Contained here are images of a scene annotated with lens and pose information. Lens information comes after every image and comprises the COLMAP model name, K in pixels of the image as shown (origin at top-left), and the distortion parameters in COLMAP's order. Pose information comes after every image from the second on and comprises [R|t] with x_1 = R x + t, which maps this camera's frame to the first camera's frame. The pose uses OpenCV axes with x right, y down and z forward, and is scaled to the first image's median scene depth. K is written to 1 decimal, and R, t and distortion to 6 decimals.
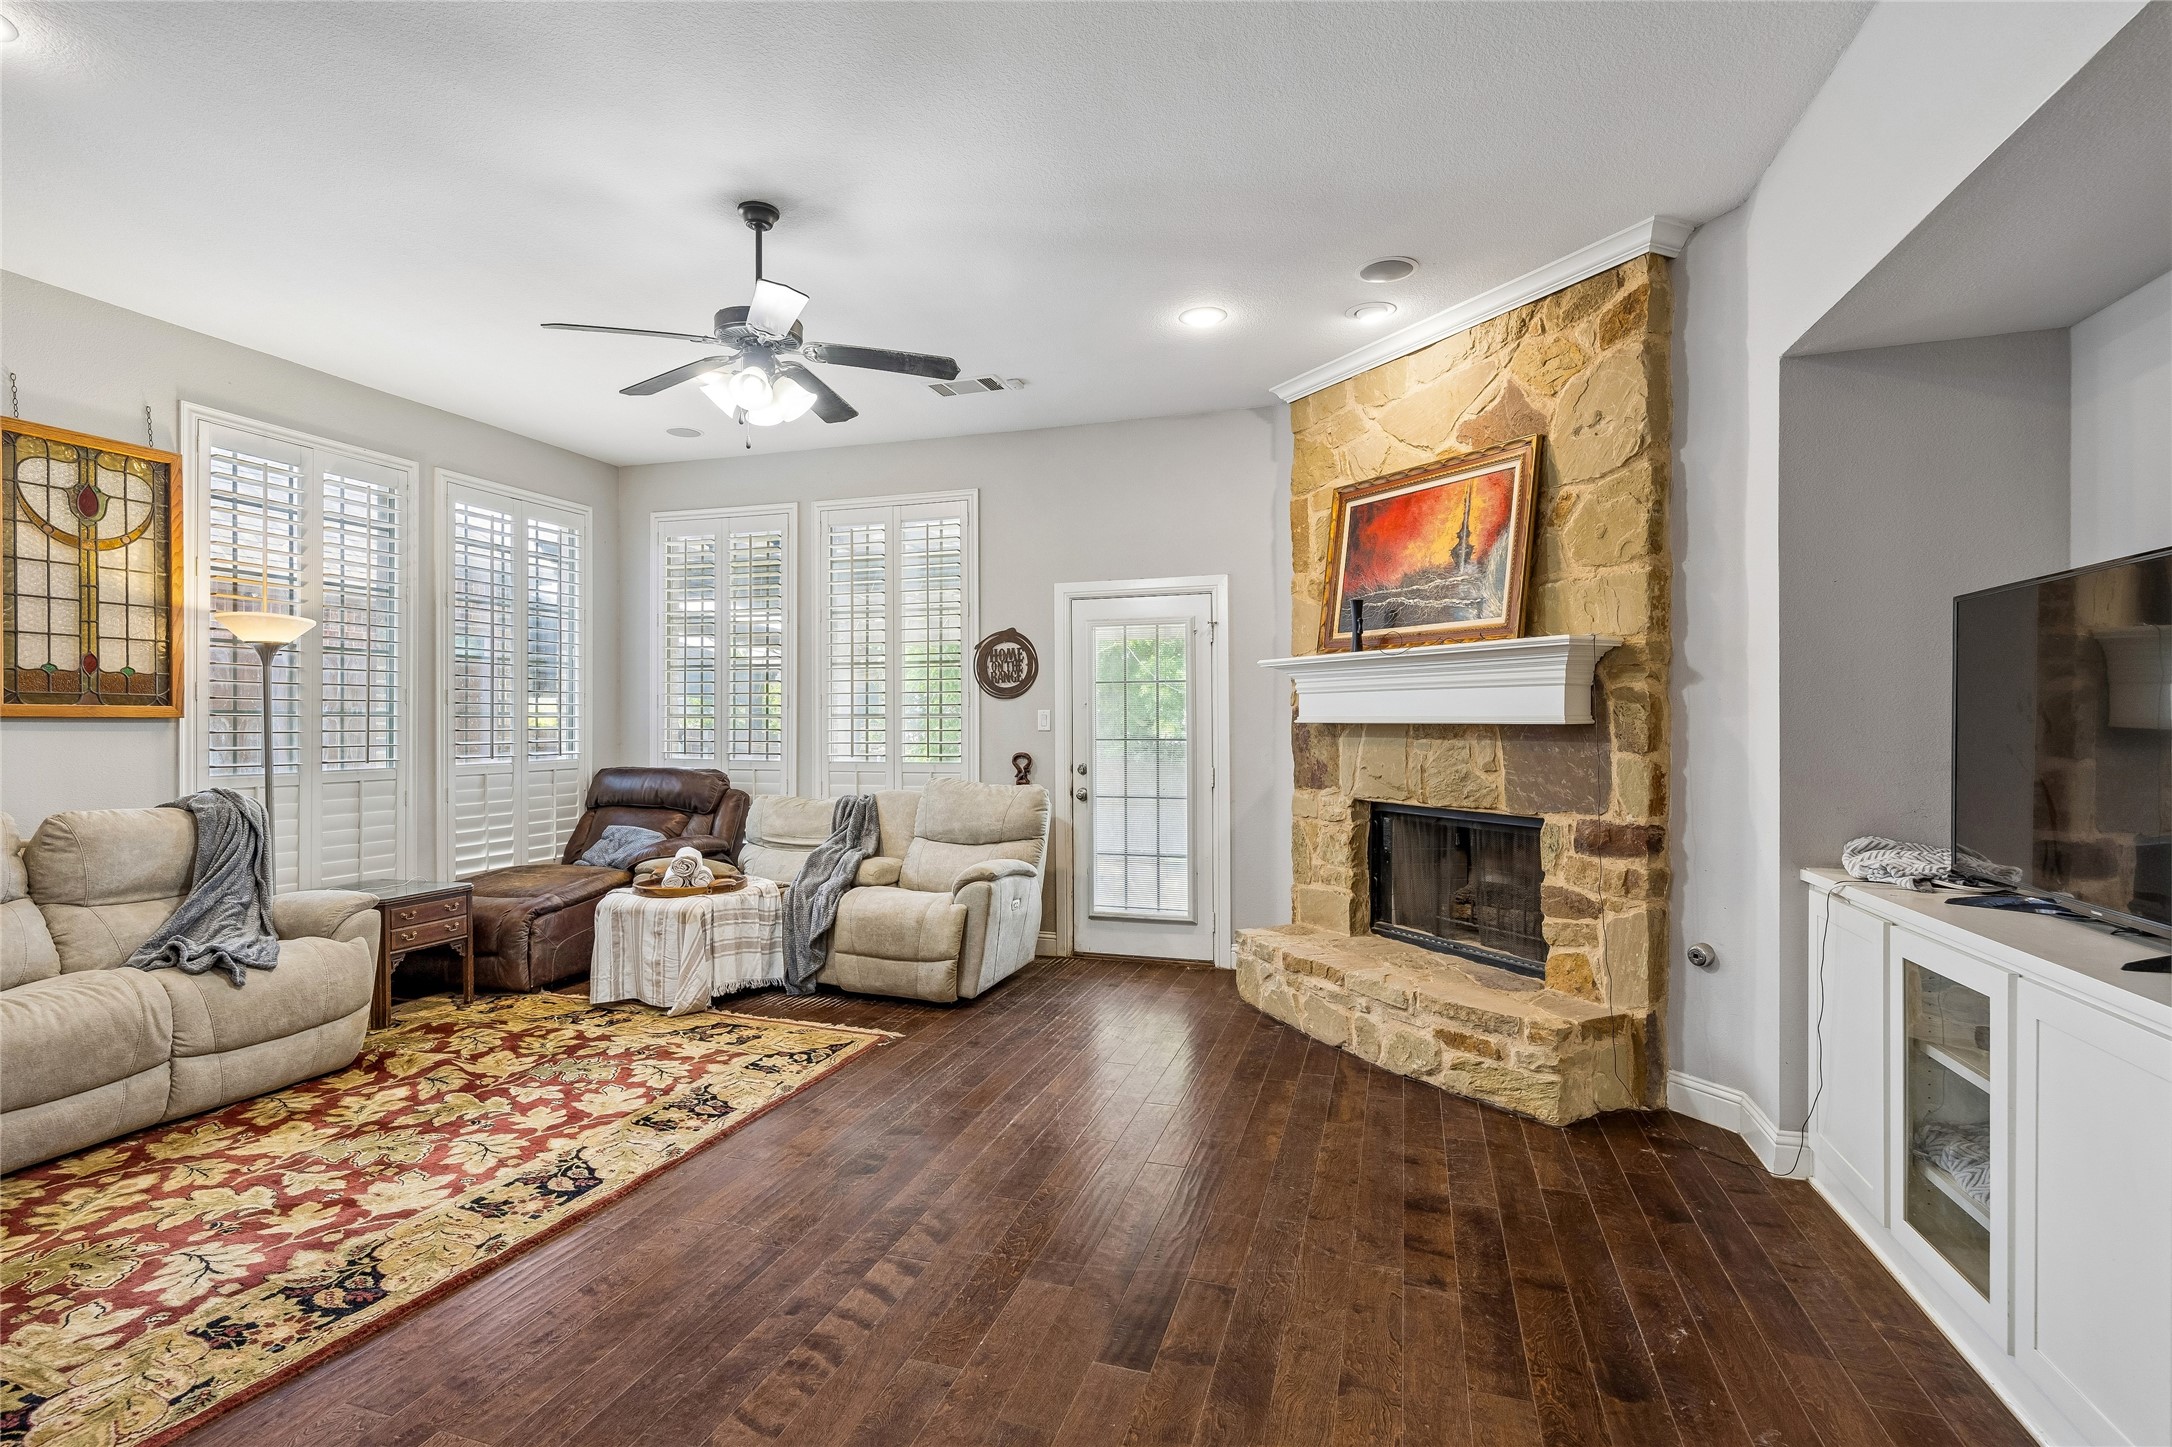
lens RADIAL K [[1033.6, 0, 1074.8], [0, 1033.6, 718.5], [0, 0, 1]] dist [-0.000960, 0.000841]
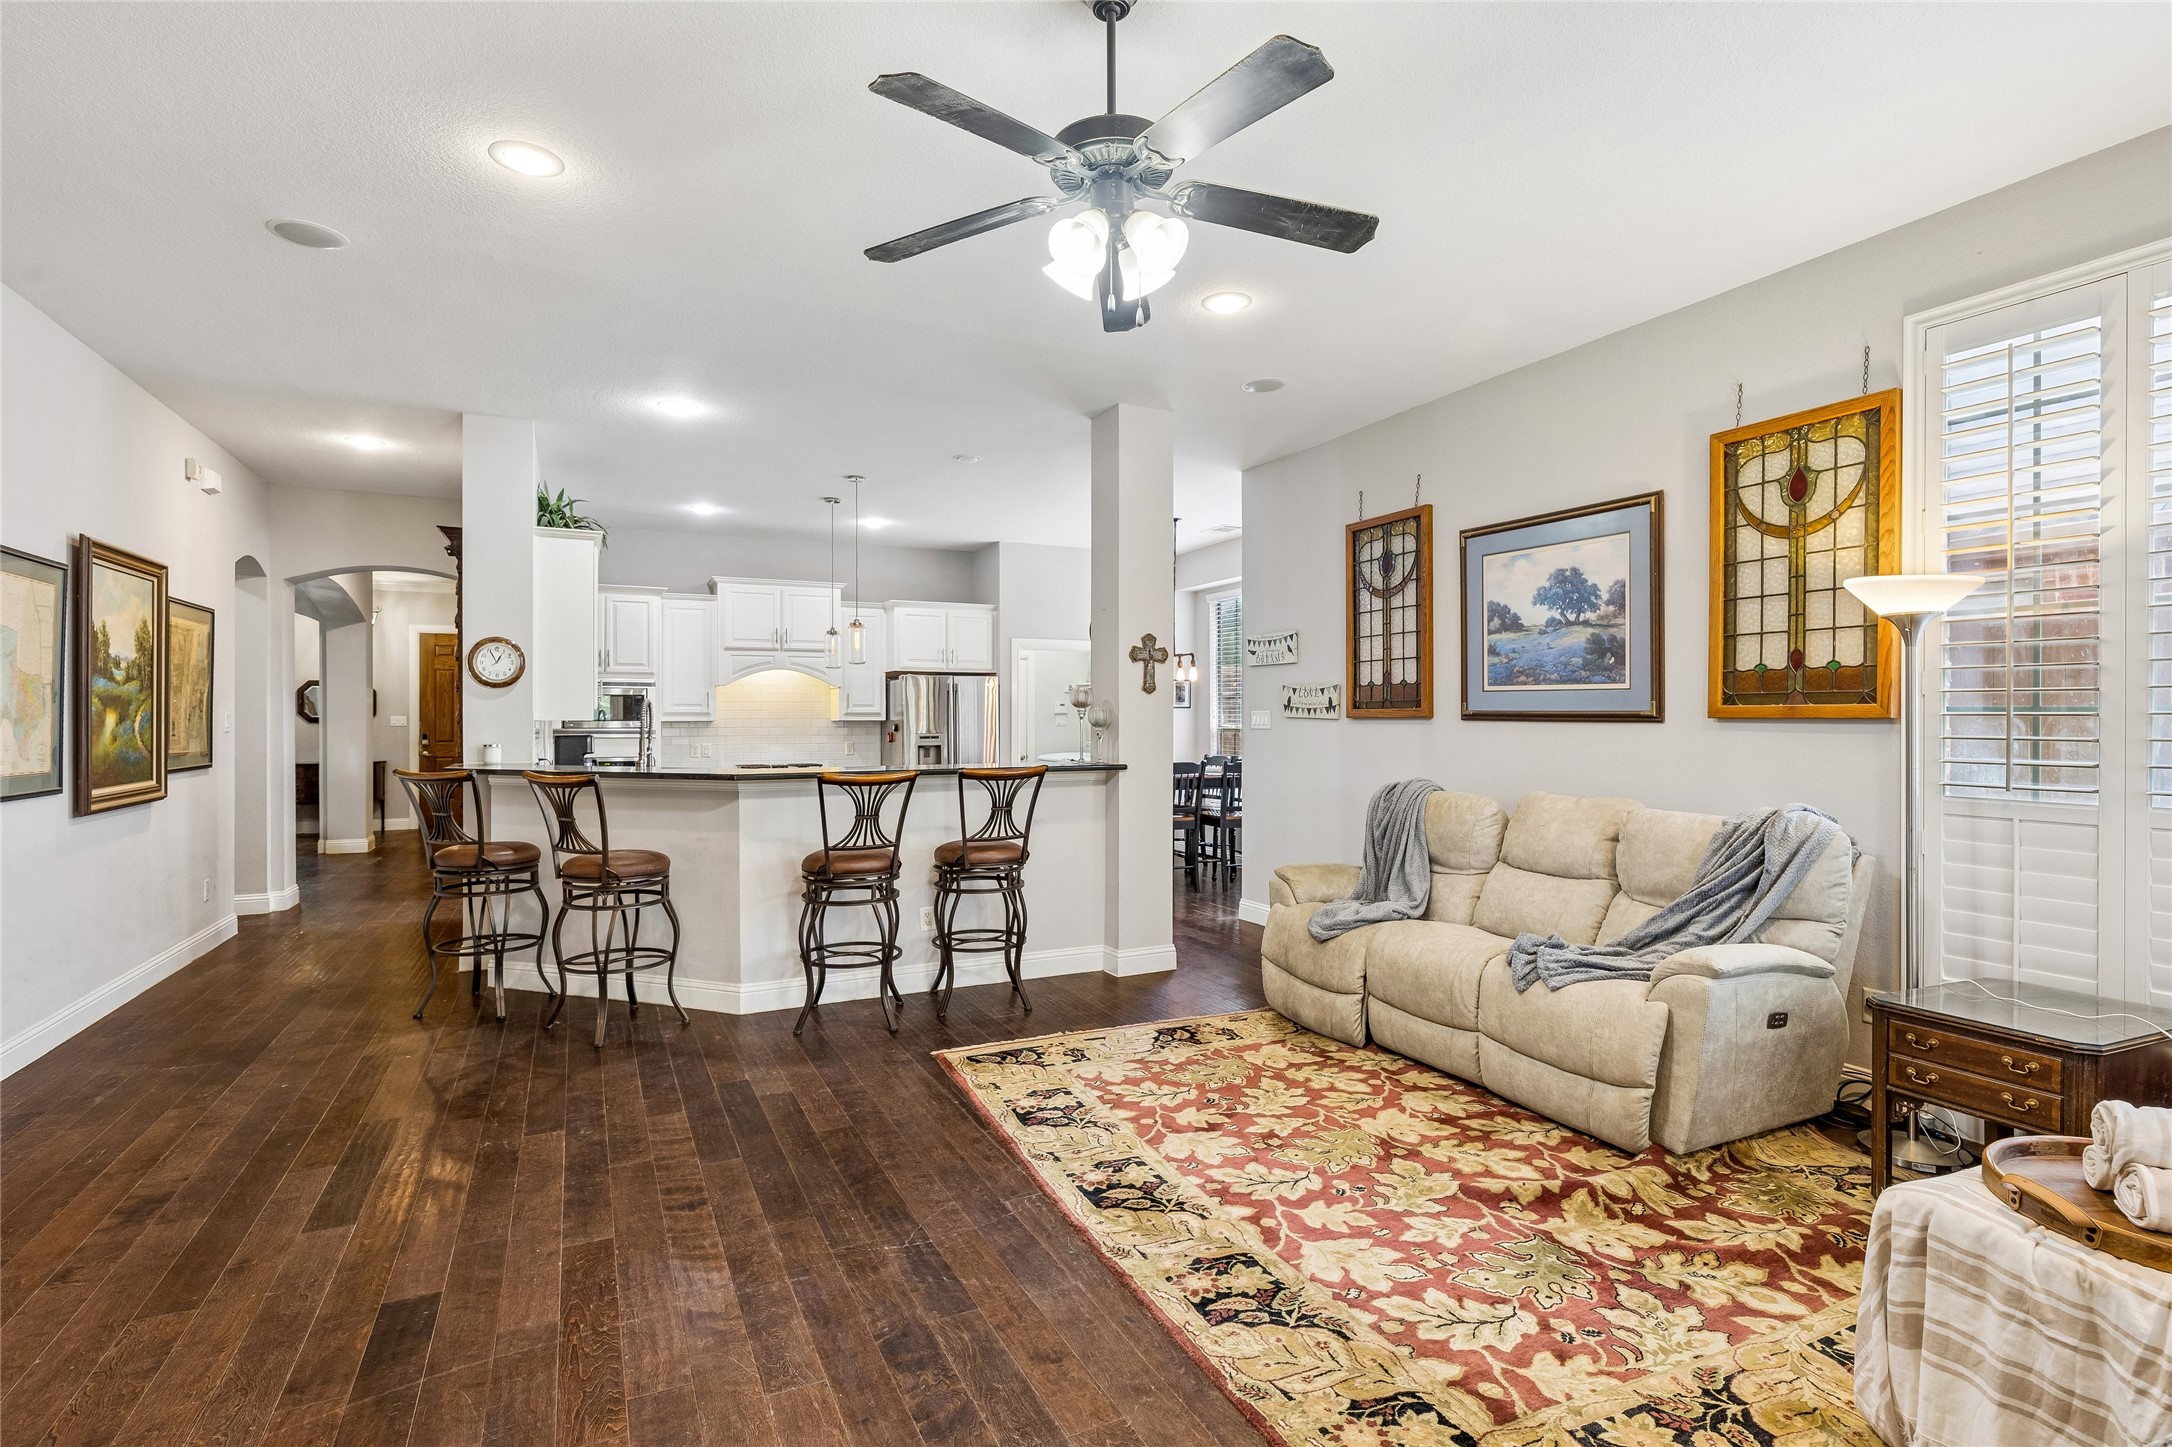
lens RADIAL K [[1035.2, 0, 1068.6], [0, 1035.2, 719.1], [0, 0, 1]] dist [0.002260, 0.000648]
pose [[-0.727433, 0.000120, -0.686178, 0.162387], [0.001338, 0.999998, -0.001244, 0.000077], [0.686177, -0.001823, -0.727432, 1.256119]]
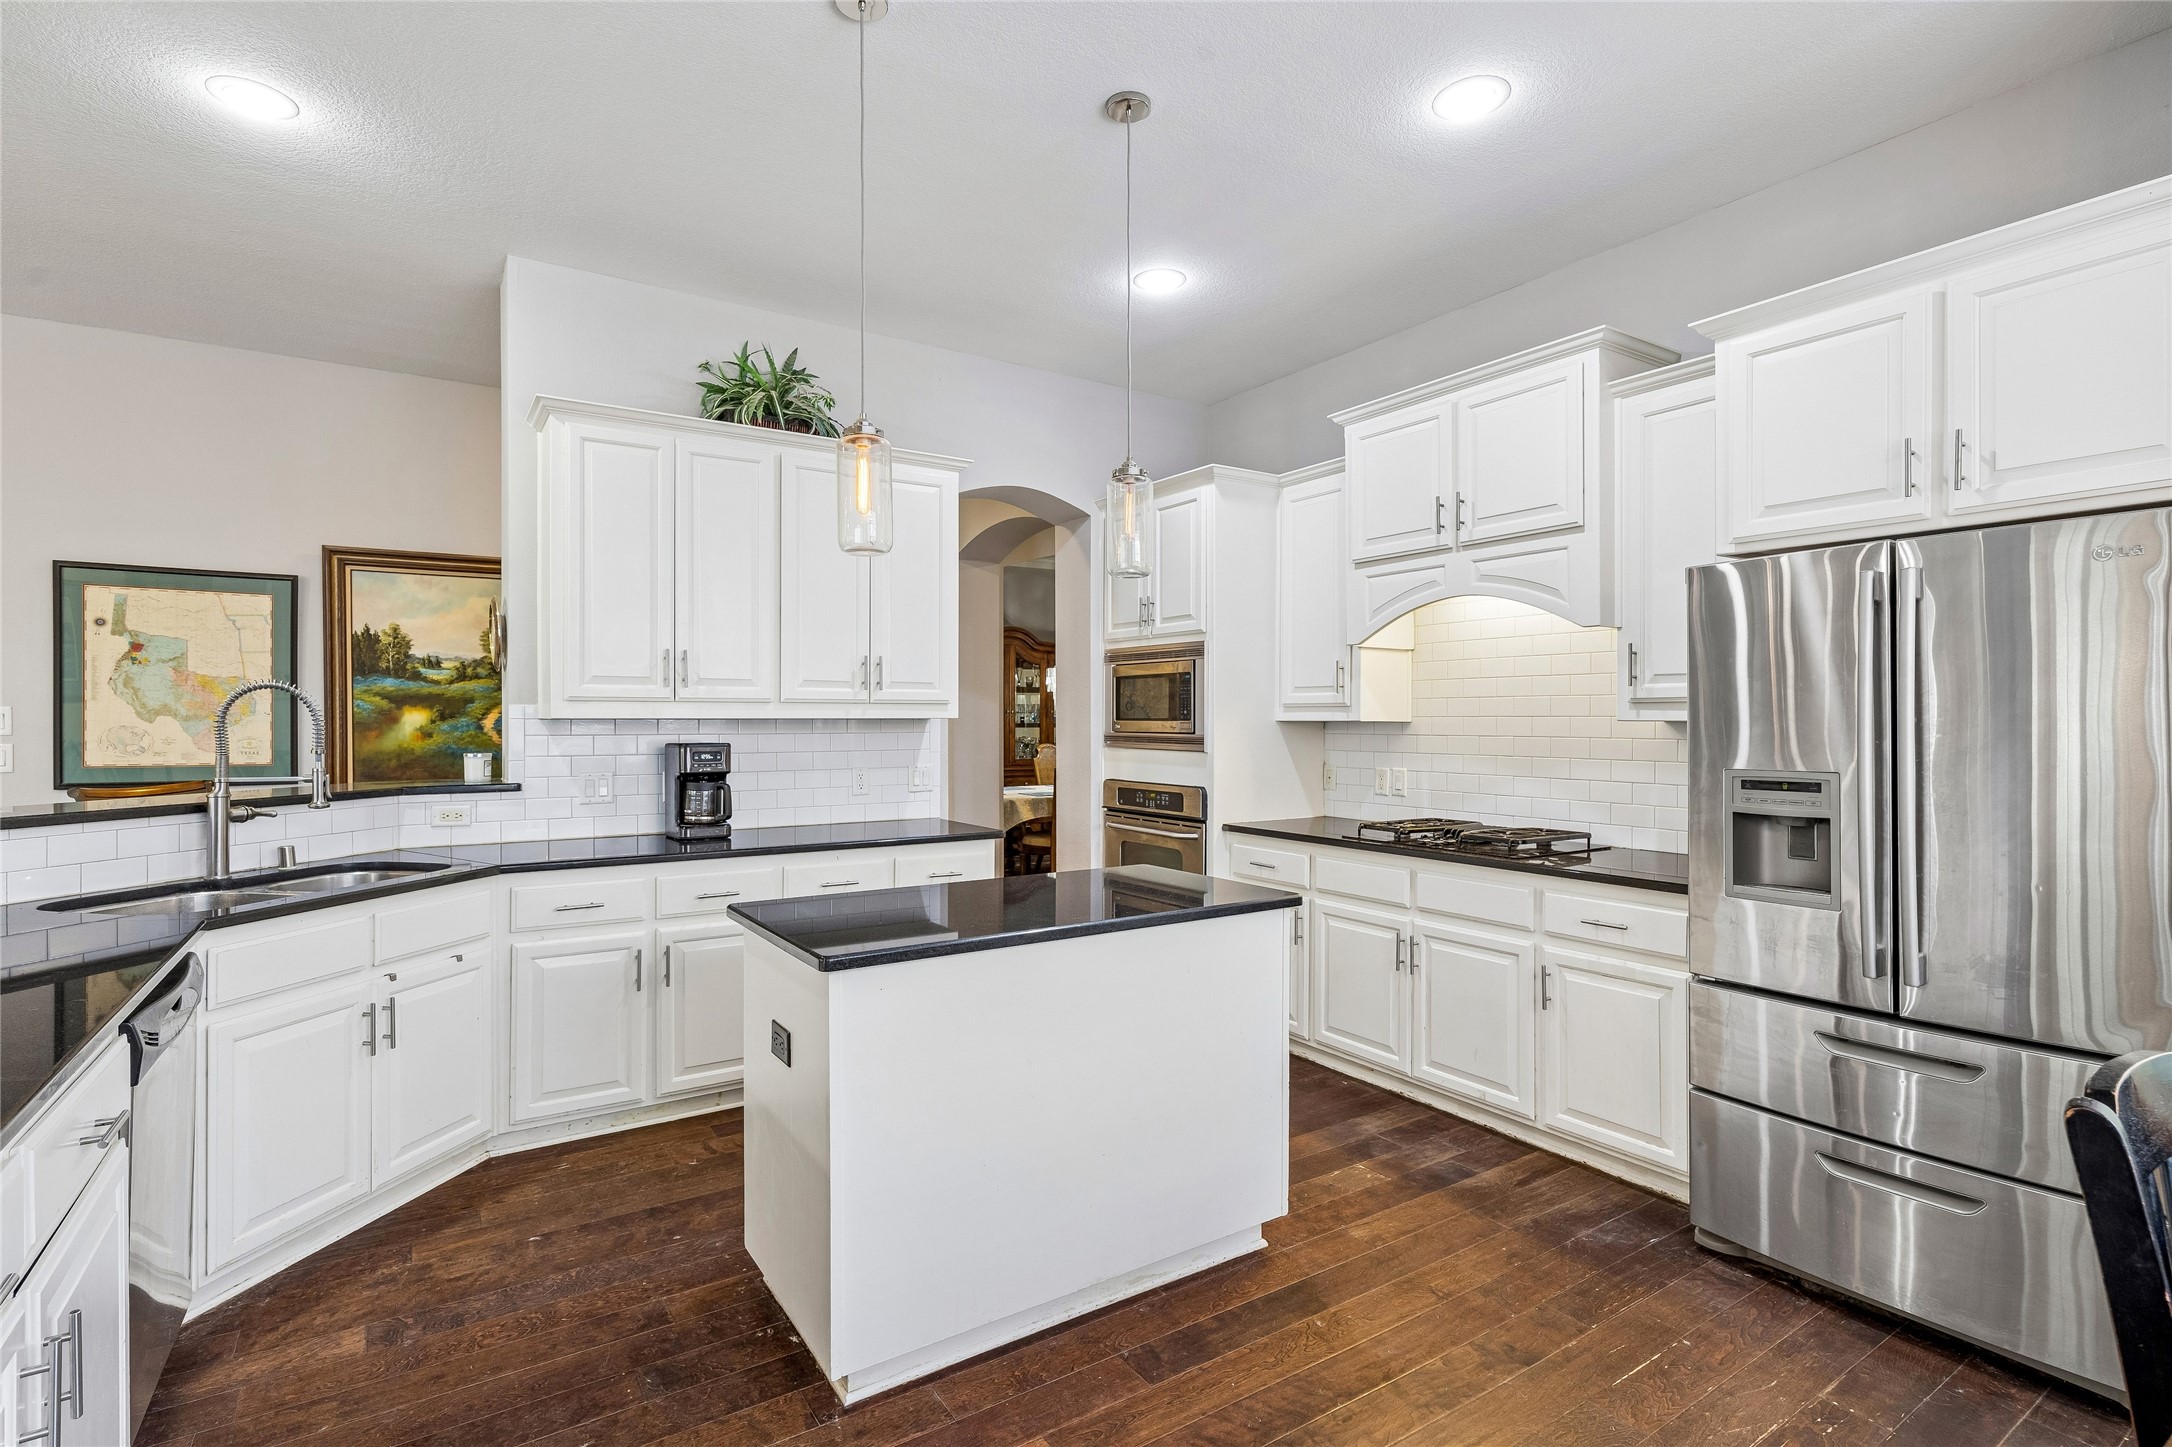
lens RADIAL K [[1033.1, 0, 1072.6], [0, 1033.1, 724.3], [0, 0, 1]] dist [0.000594, 0.001668]
pose [[-0.776900, -0.003905, 0.629612, -1.275096], [-0.001774, 0.999990, 0.004013, -0.000106], [-0.629622, 0.002001, -0.776899, 0.092492]]
